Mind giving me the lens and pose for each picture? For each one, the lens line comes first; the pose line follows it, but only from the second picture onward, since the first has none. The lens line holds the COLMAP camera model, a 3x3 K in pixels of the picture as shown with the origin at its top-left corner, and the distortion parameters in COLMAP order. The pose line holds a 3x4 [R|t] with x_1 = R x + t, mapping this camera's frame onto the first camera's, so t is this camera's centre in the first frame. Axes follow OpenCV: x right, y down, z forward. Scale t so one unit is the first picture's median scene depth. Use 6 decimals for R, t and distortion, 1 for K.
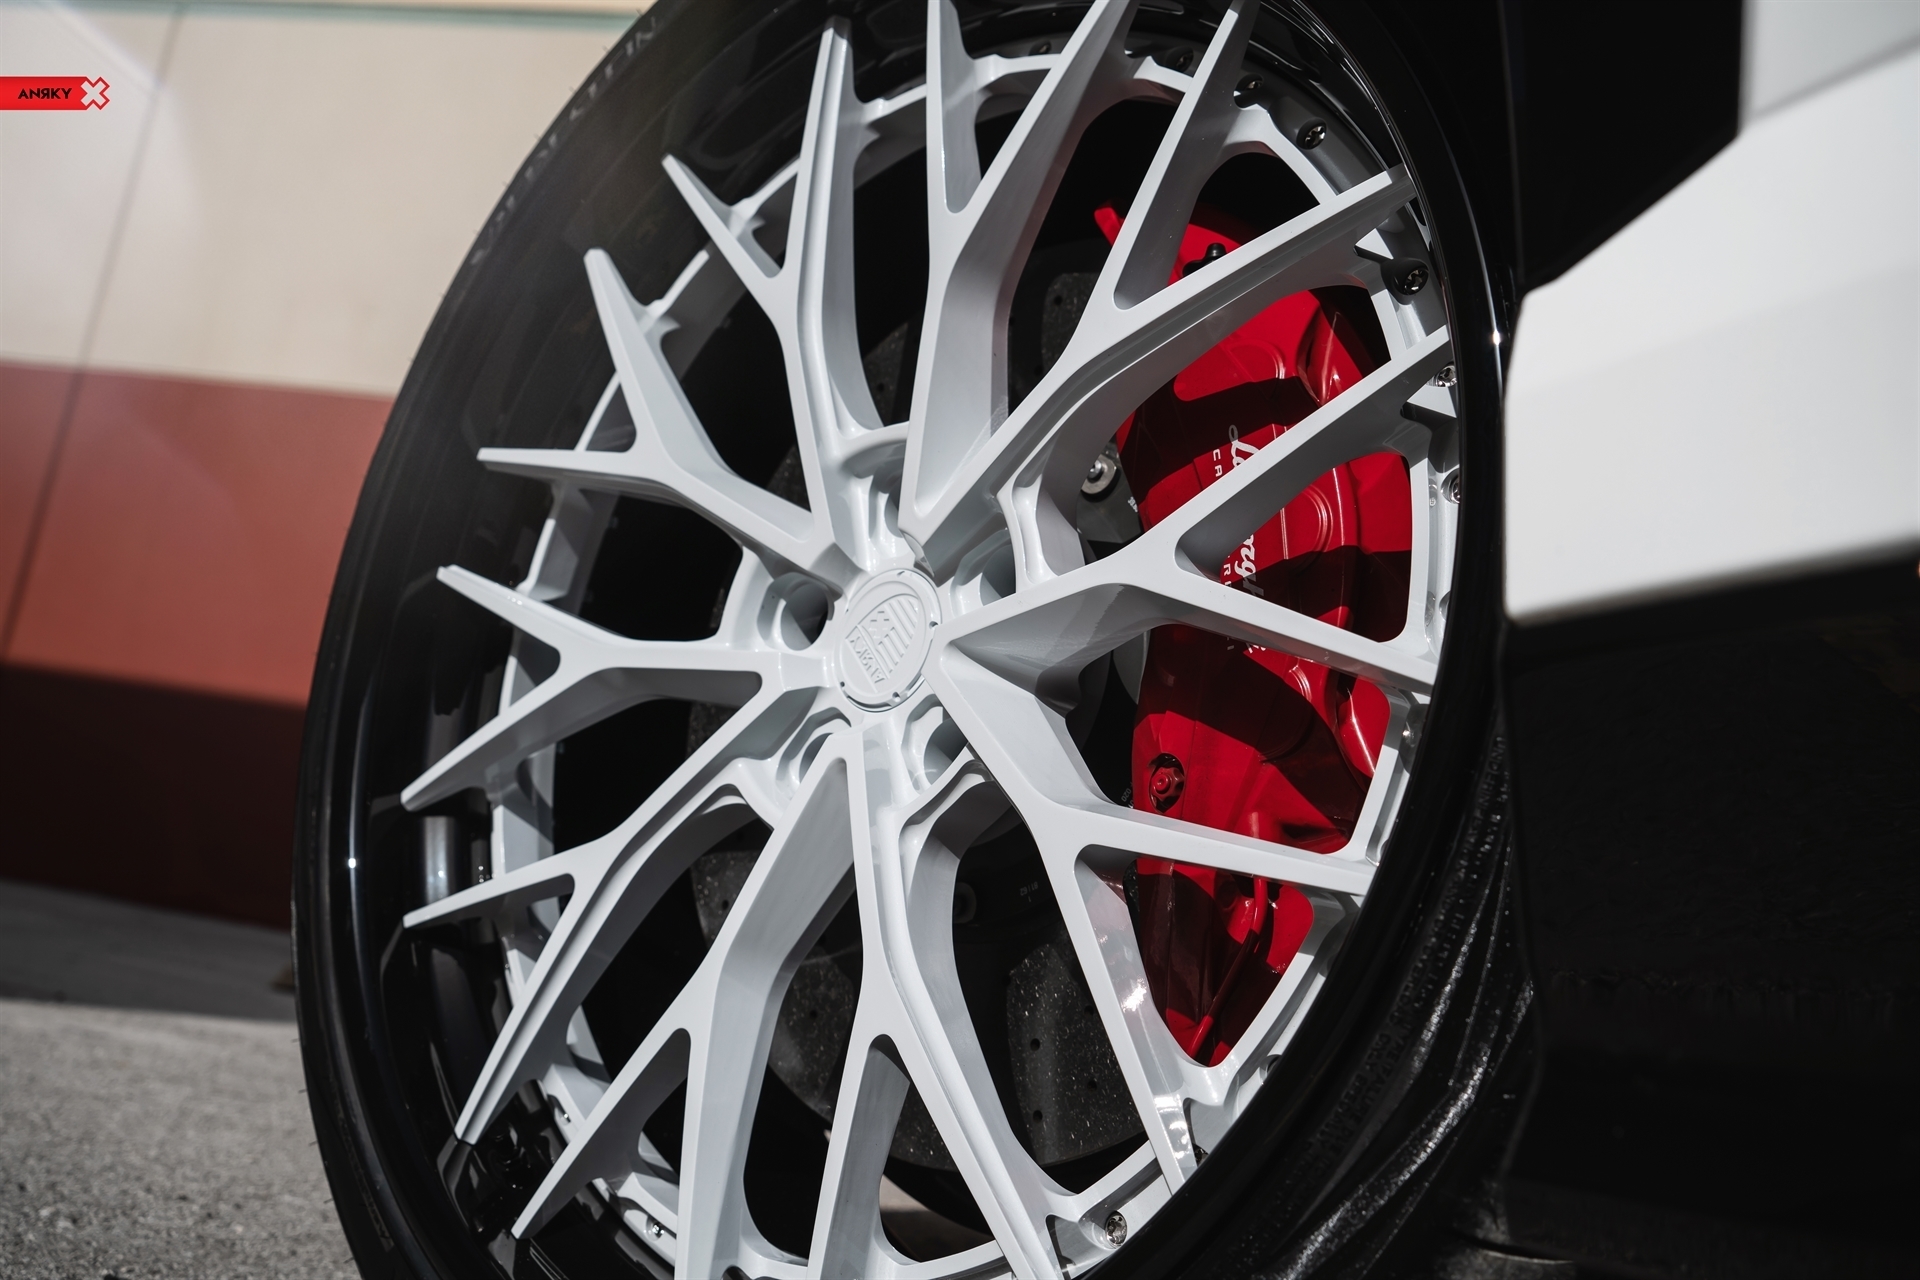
lens RADIAL K [[1876.0, 0, 951.5], [0, 1876.0, 643.3], [0, 0, 1]] dist [0.005069, 0.000000]
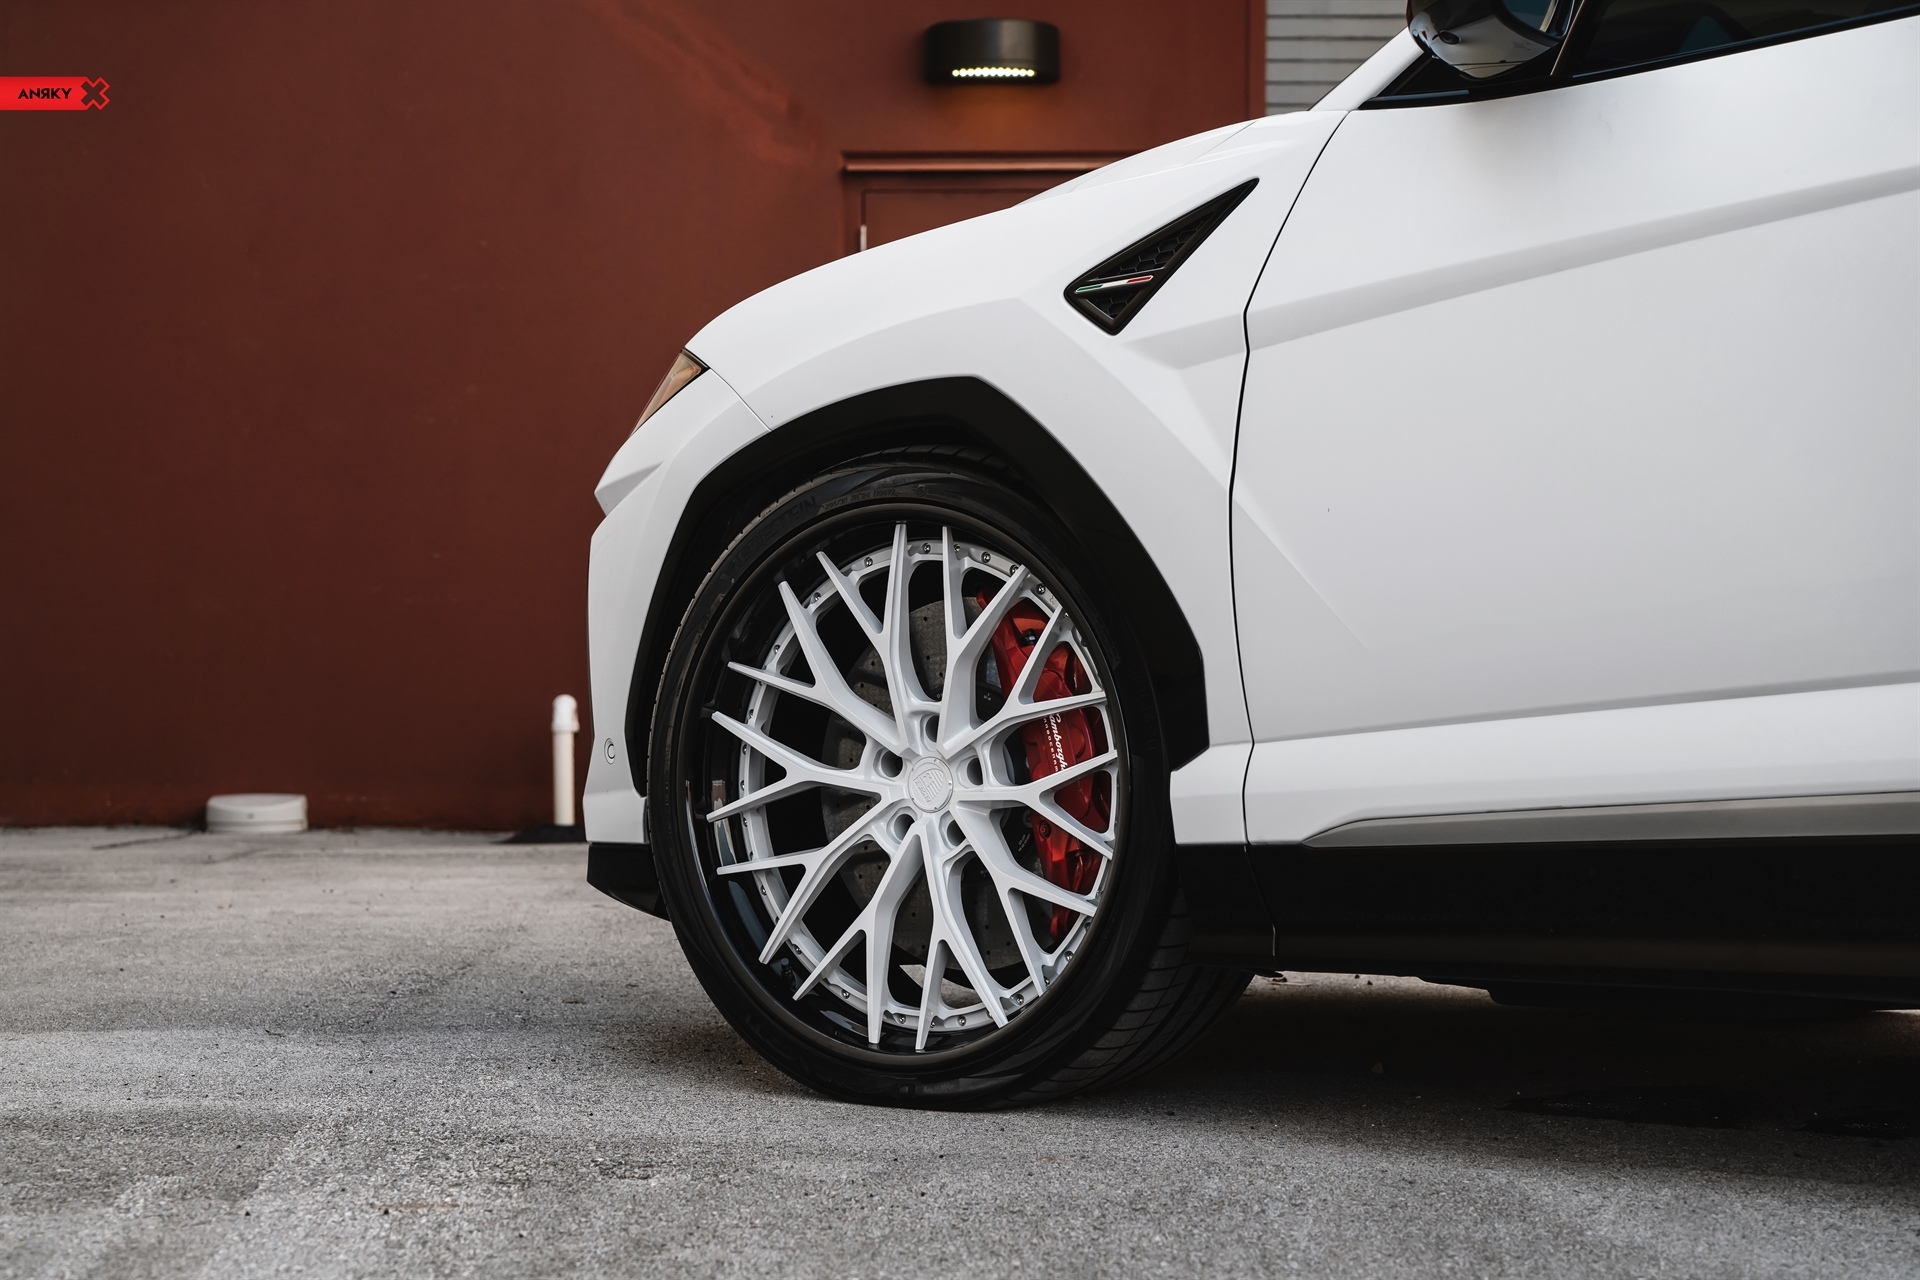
lens RADIAL K [[3706.7, 0, 960.1], [0, 3706.7, 638.3], [0, 0, 1]] dist [-0.050011, 0.000000]
pose [[0.993055, -0.035849, 0.112060, -0.614525], [0.001385, 0.955946, 0.293538, -1.868484], [-0.117647, -0.291344, 0.949357, -4.216179]]
